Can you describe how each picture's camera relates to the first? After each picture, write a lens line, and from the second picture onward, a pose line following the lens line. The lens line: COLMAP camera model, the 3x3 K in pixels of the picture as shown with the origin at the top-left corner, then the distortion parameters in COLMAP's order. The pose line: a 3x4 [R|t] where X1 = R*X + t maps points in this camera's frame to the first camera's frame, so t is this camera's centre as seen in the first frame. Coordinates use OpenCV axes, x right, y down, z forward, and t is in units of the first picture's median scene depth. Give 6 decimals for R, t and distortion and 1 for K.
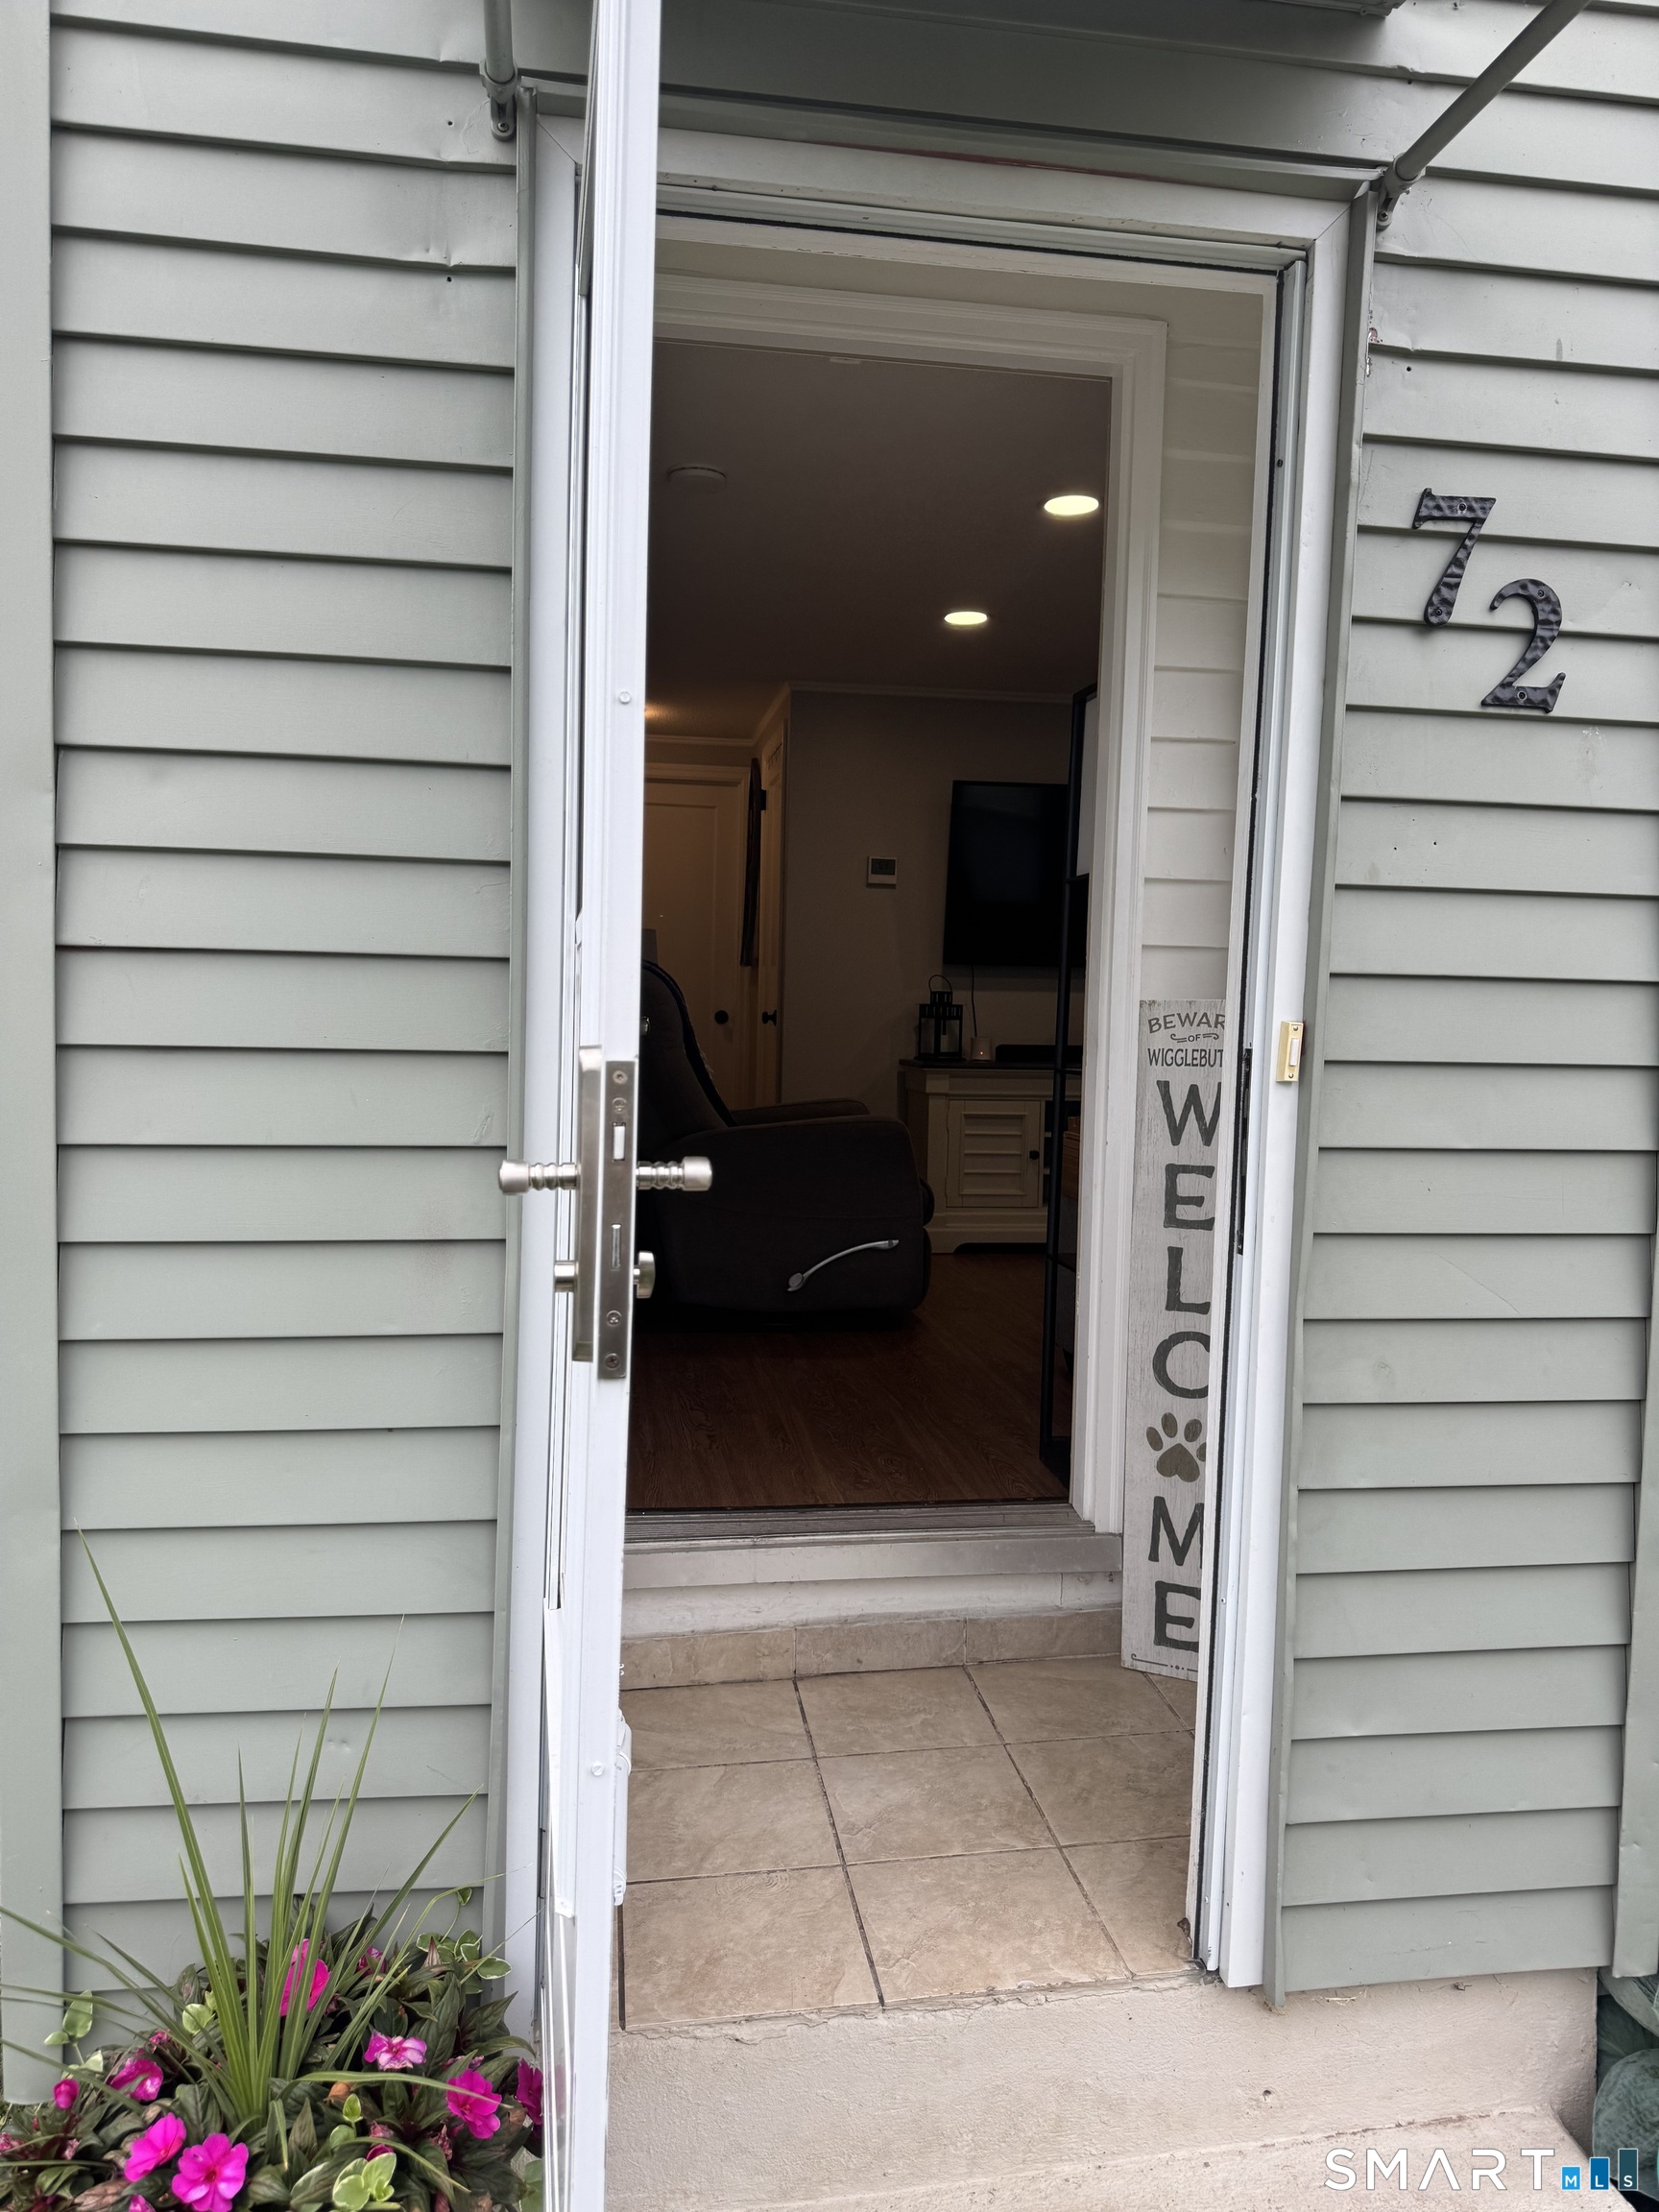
lens RADIAL K [[1521.9, 0, 796.1], [0, 1521.9, 1107.0], [0, 0, 1]] dist [0.069703, -0.047967]
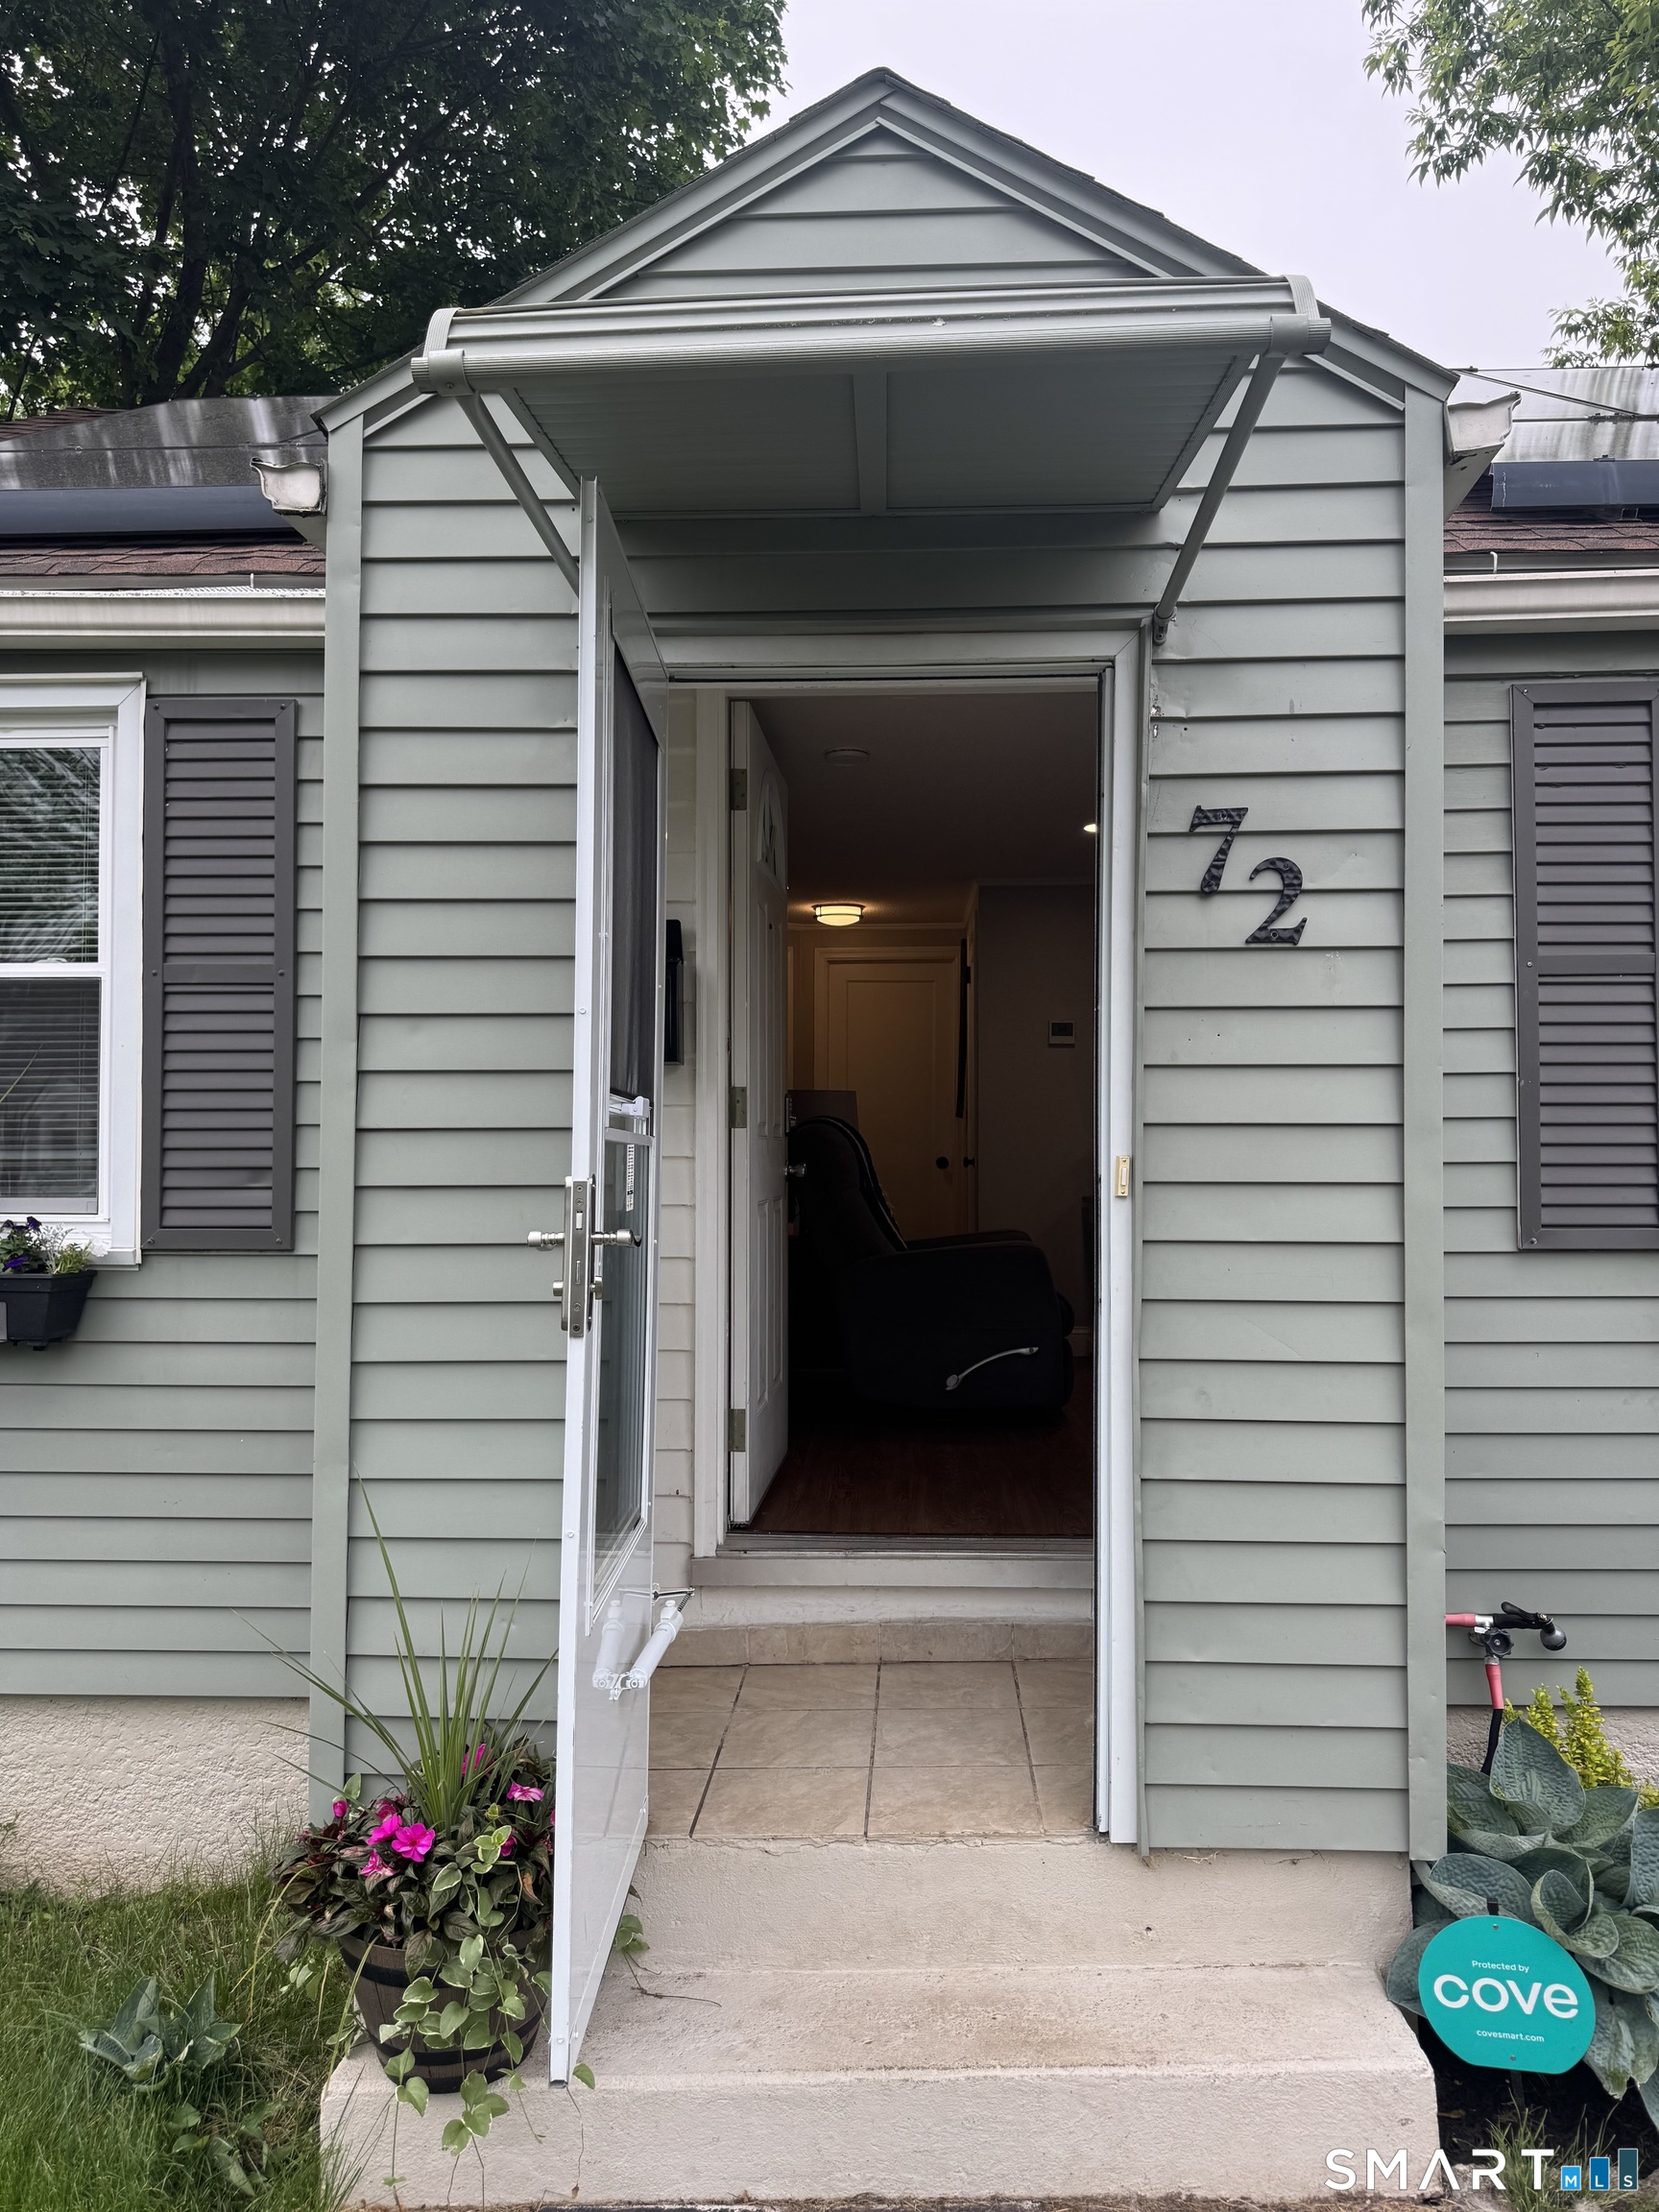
lens RADIAL K [[1562.0, 0, 836.0], [0, 1562.0, 1109.0], [0, 0, 1]] dist [0.149969, -0.172244]
pose [[0.980868, -0.029089, -0.192490, 0.333349], [0.010664, 0.995317, -0.096072, 0.040873], [0.194383, 0.092181, 0.976585, -0.533151]]
